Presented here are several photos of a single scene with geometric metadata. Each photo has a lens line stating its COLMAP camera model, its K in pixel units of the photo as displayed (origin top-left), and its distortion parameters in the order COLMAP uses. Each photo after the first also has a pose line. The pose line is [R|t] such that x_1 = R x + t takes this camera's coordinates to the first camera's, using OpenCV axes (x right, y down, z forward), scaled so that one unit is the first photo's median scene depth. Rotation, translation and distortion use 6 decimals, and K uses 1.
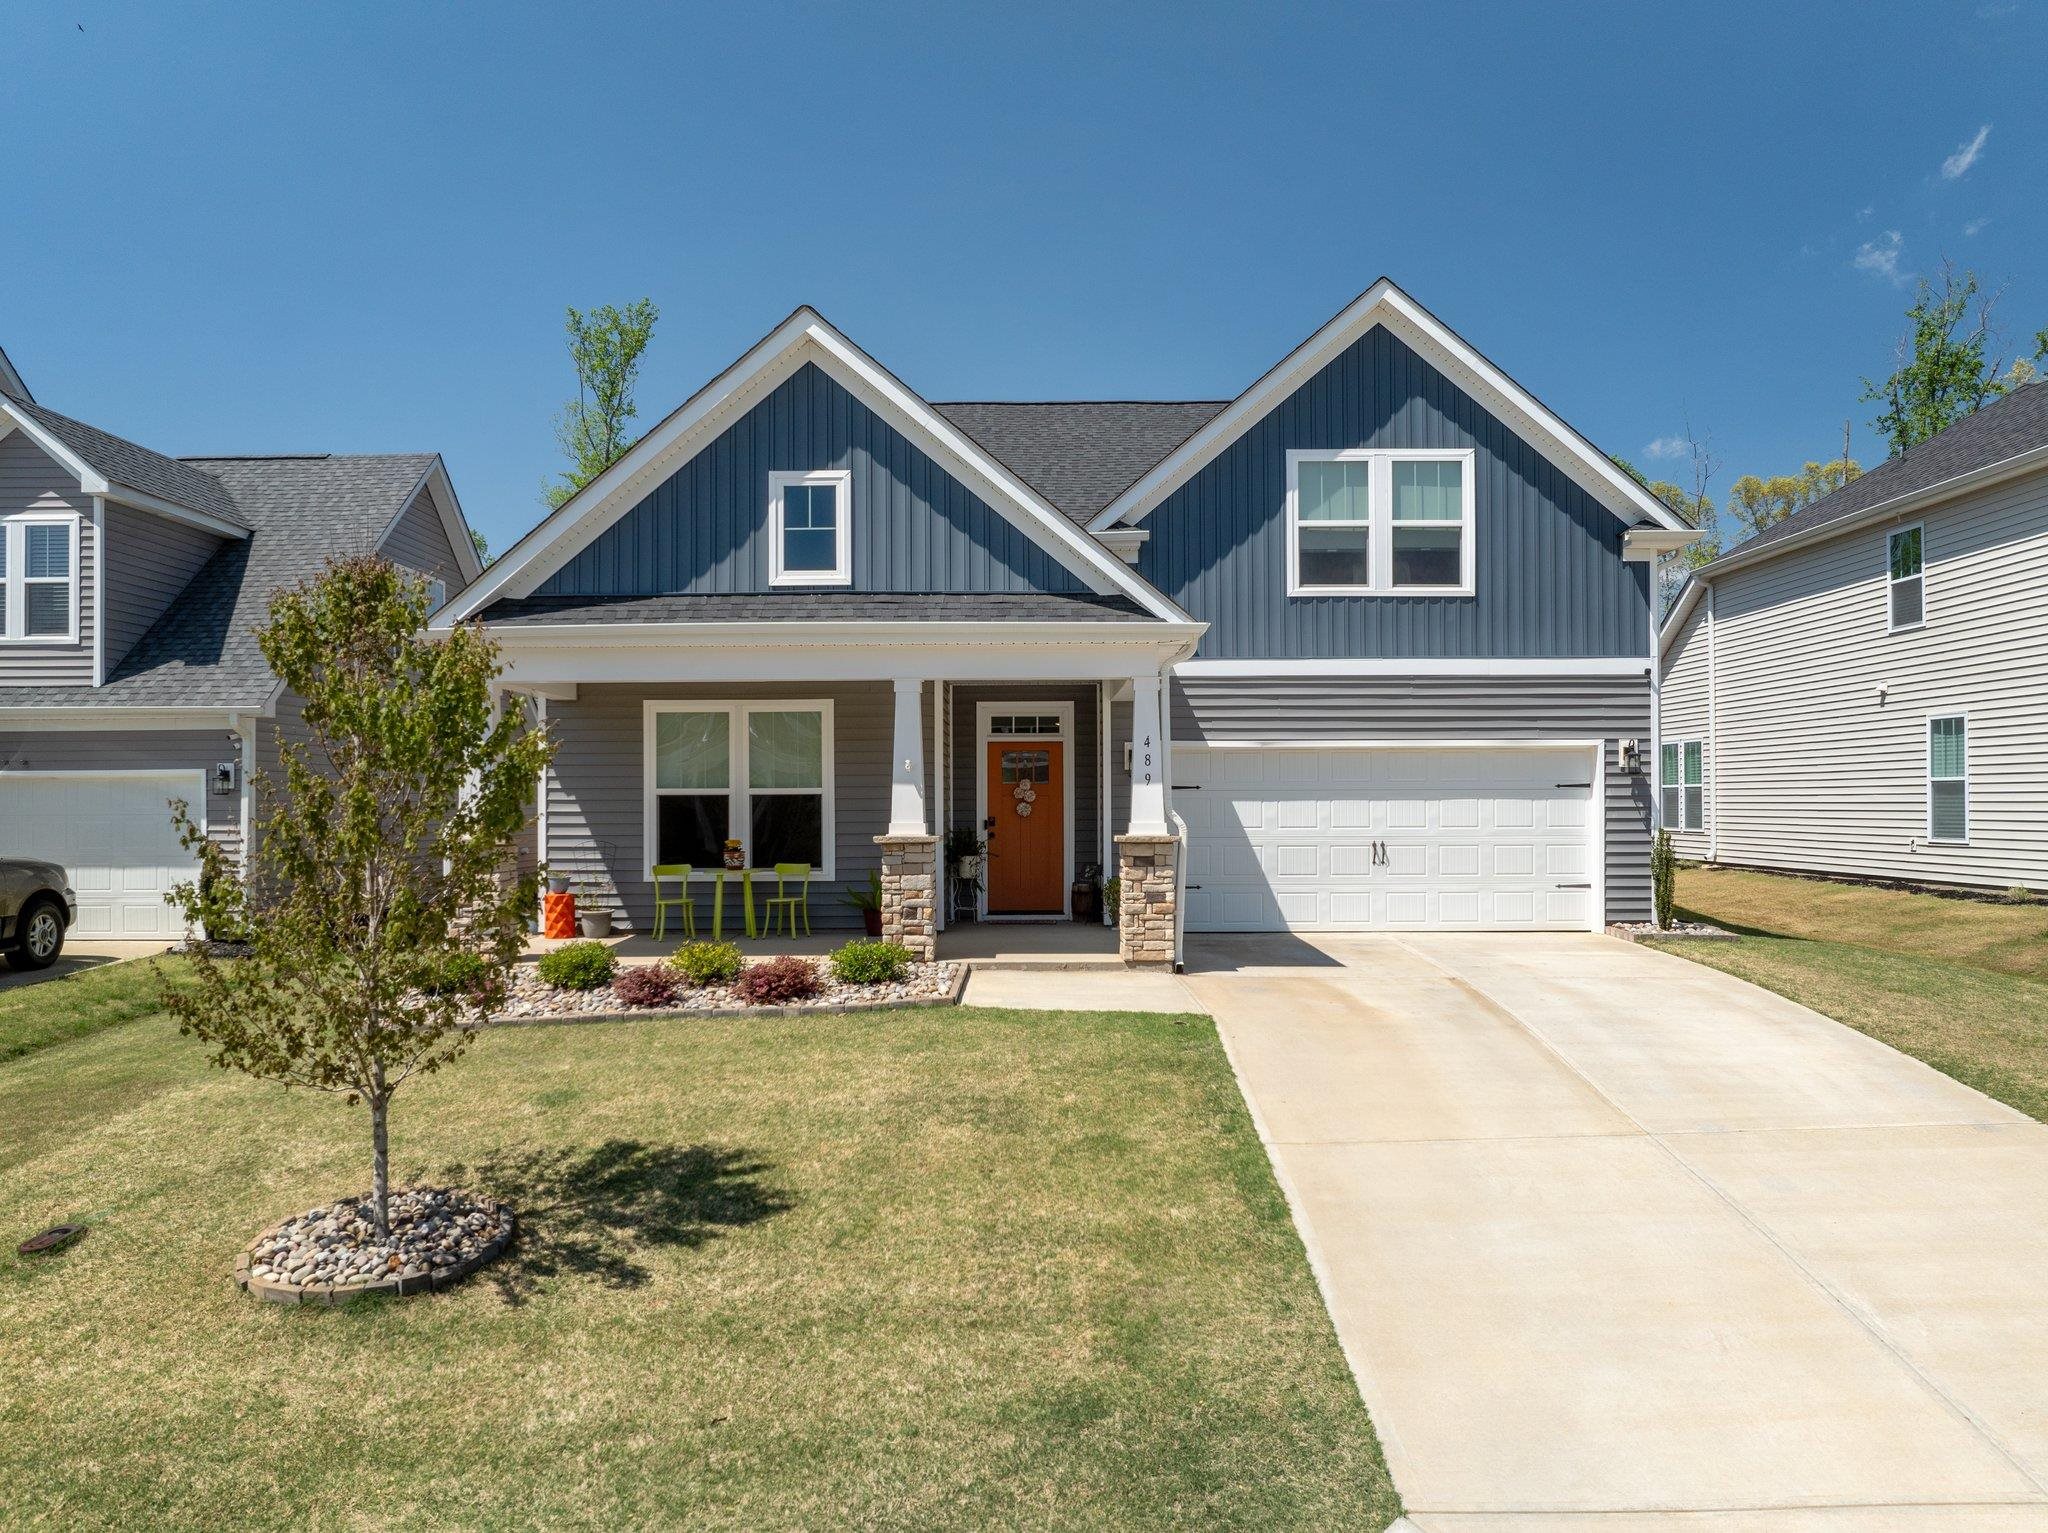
lens RADIAL K [[1425.3, 0, 1031.8], [0, 1425.3, 794.4], [0, 0, 1]] dist [-0.023888, -0.002025]
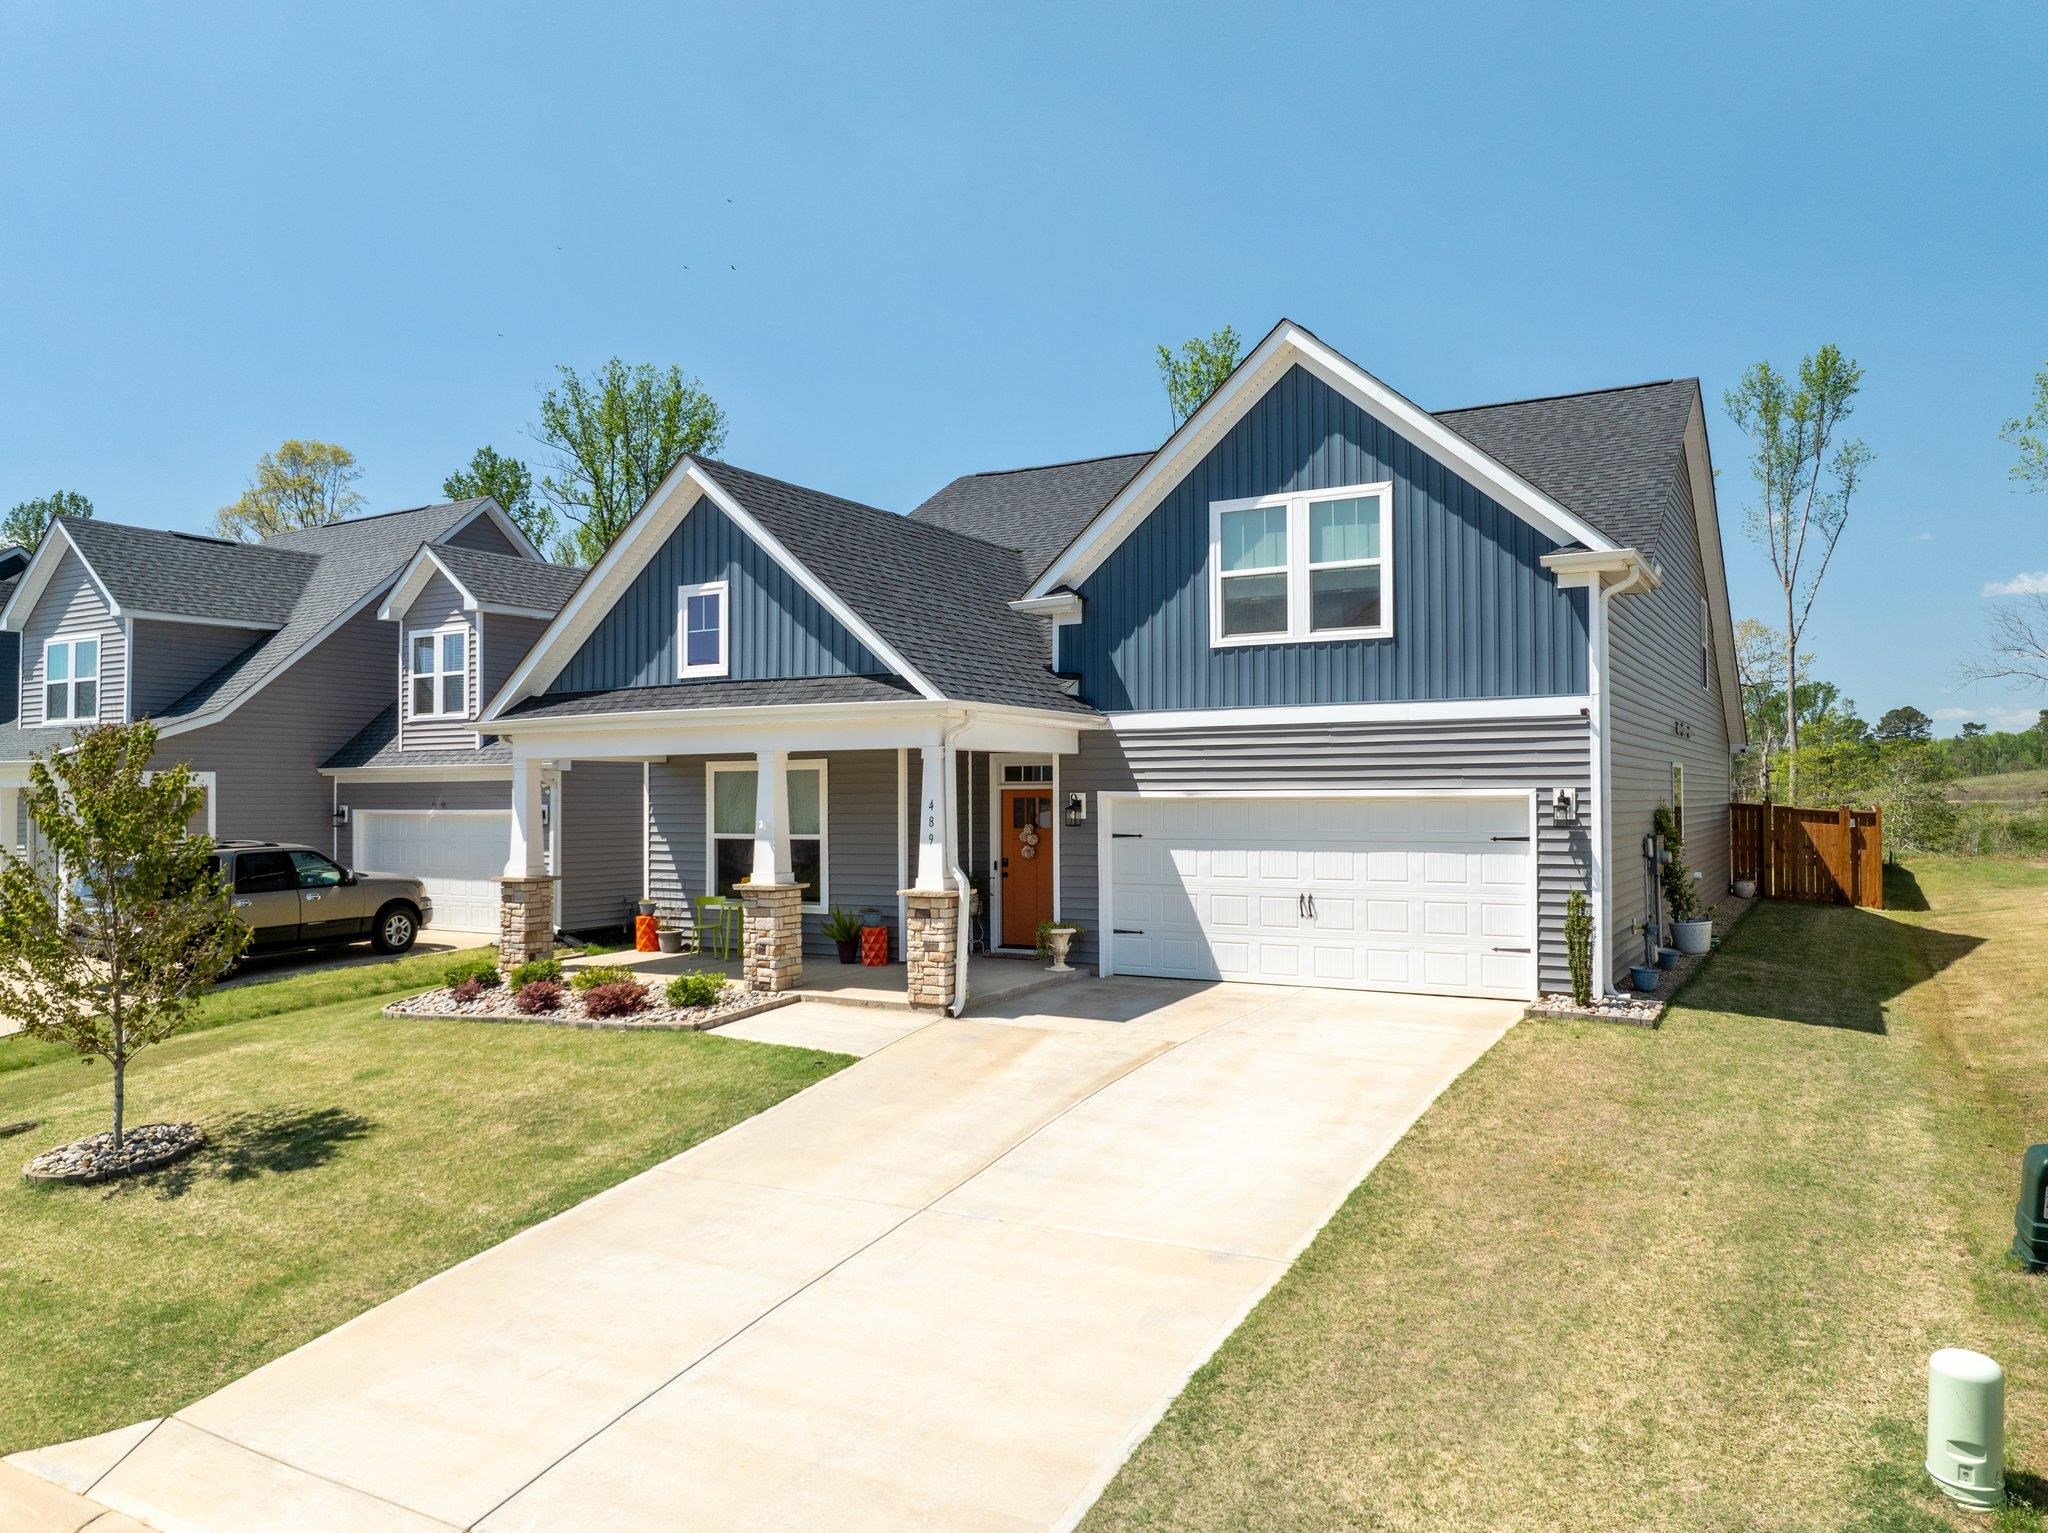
lens RADIAL K [[1440.1, 0, 1035.1], [0, 1440.1, 760.3], [0, 0, 1]] dist [-0.018073, -0.002779]
pose [[0.869400, -0.014125, -0.493906, 0.577319], [0.006187, 0.999824, -0.017703, -0.042391], [0.494069, 0.012335, 0.869335, 0.053466]]
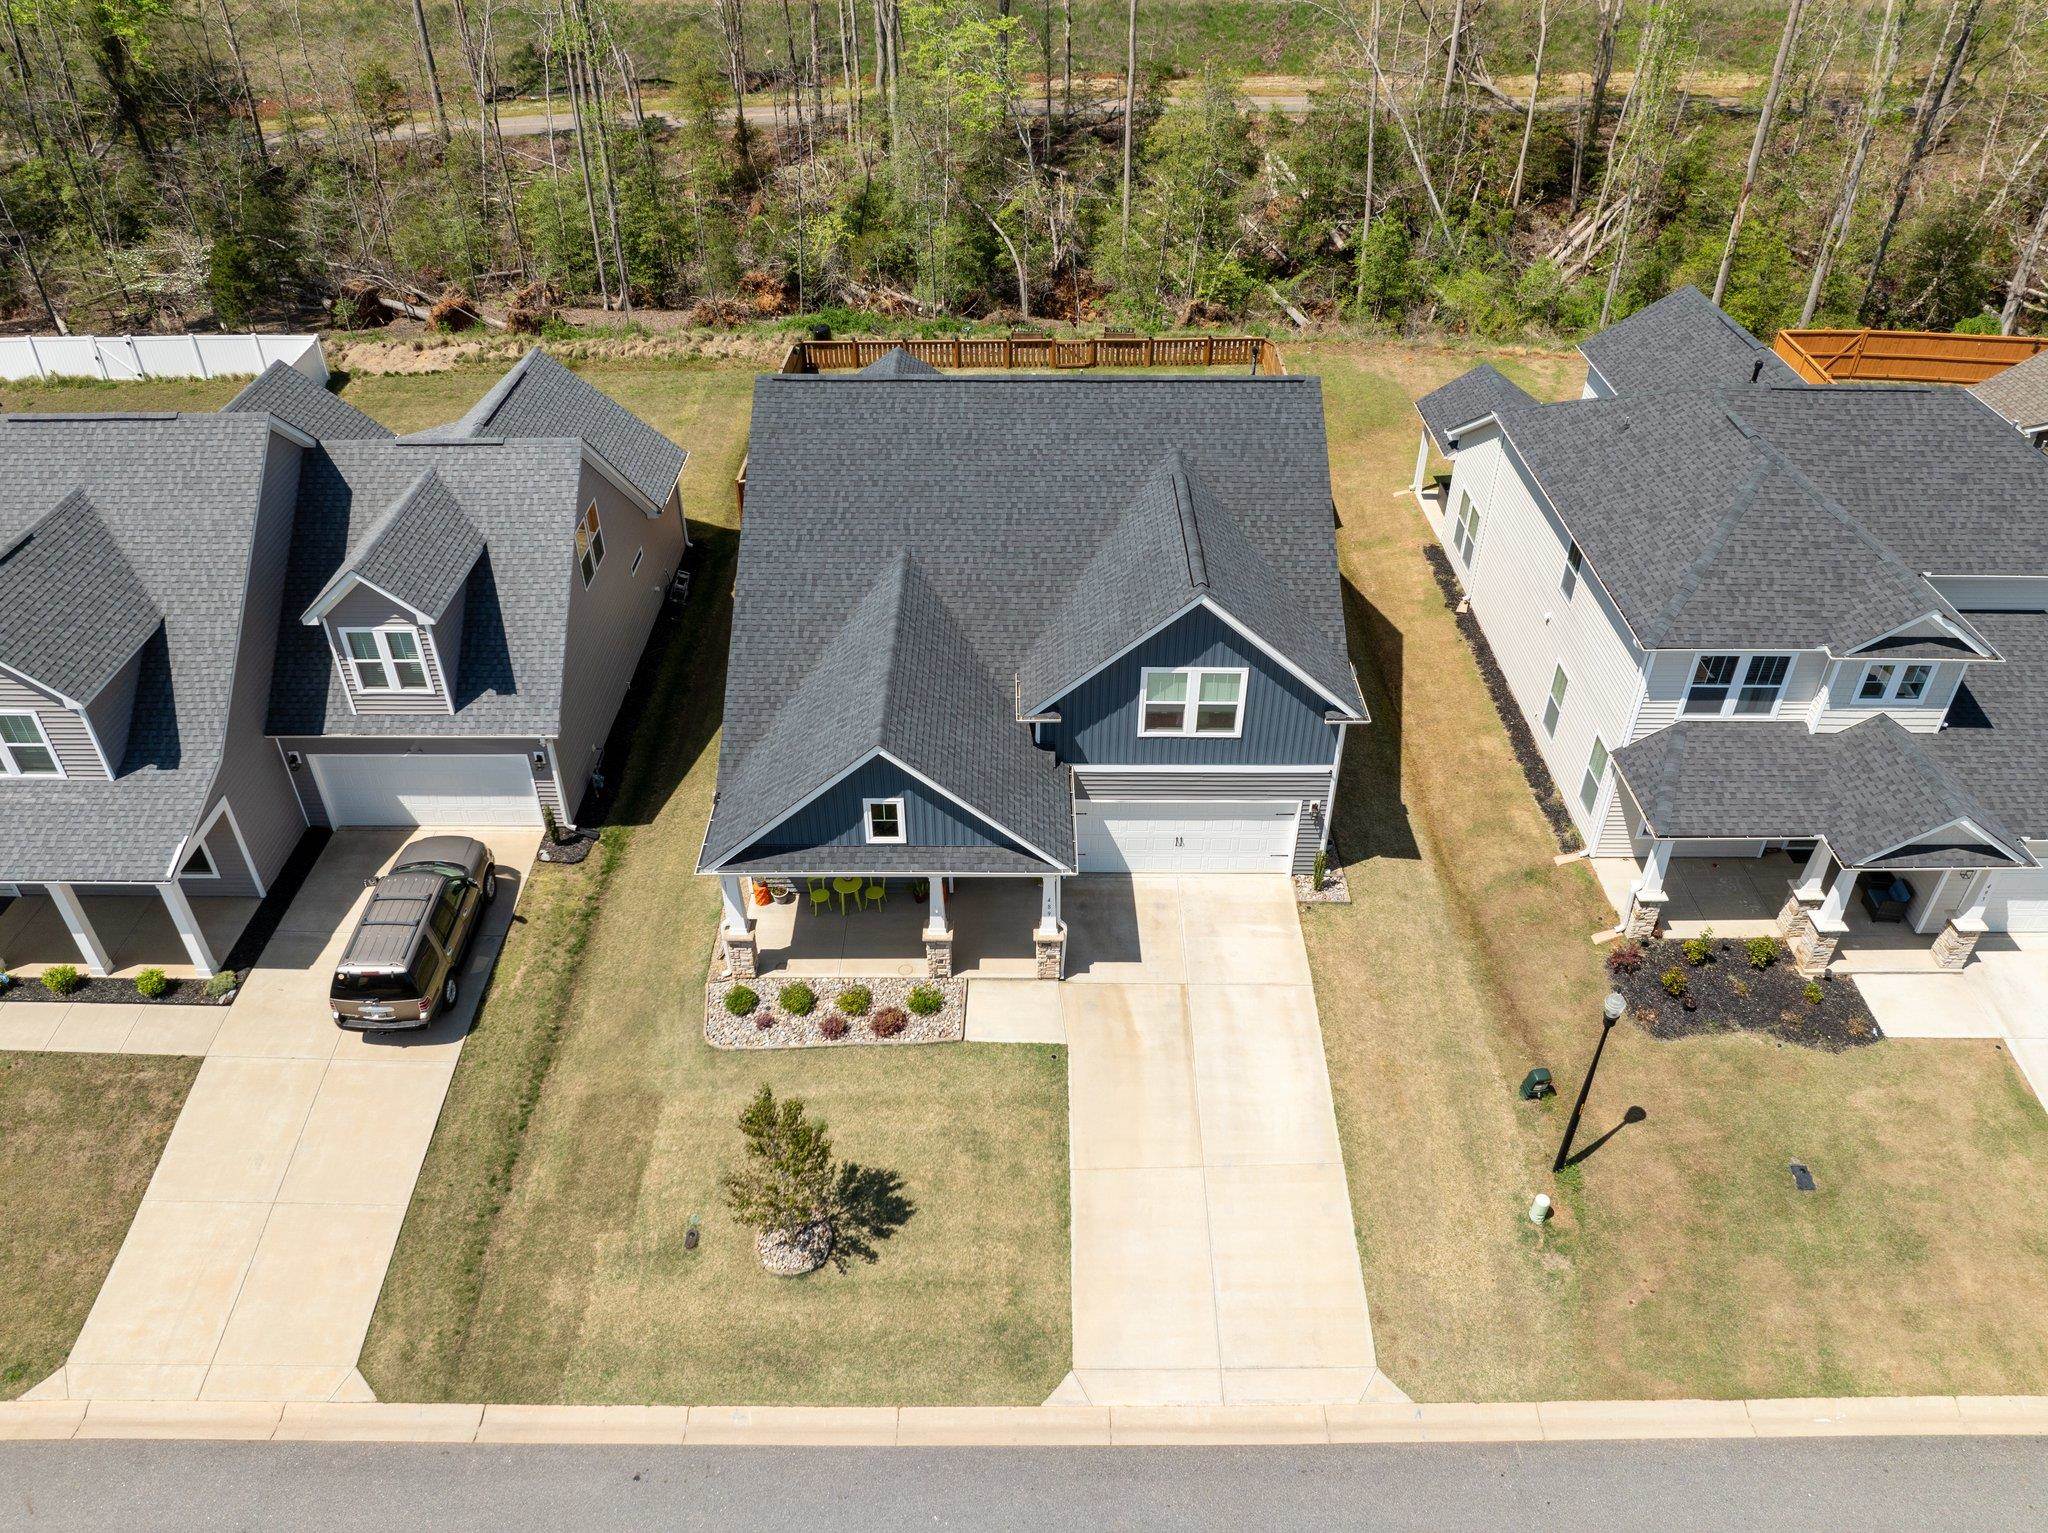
lens RADIAL K [[1406.8, 0, 1032.5], [0, 1406.8, 765.4], [0, 0, 1]] dist [-0.006043, 0.027880]
pose [[0.999970, 0.001413, 0.007606, 0.033484], [-0.005710, 0.798135, 0.602451, -1.189584], [-0.005219, -0.602477, 0.798119, -0.447214]]
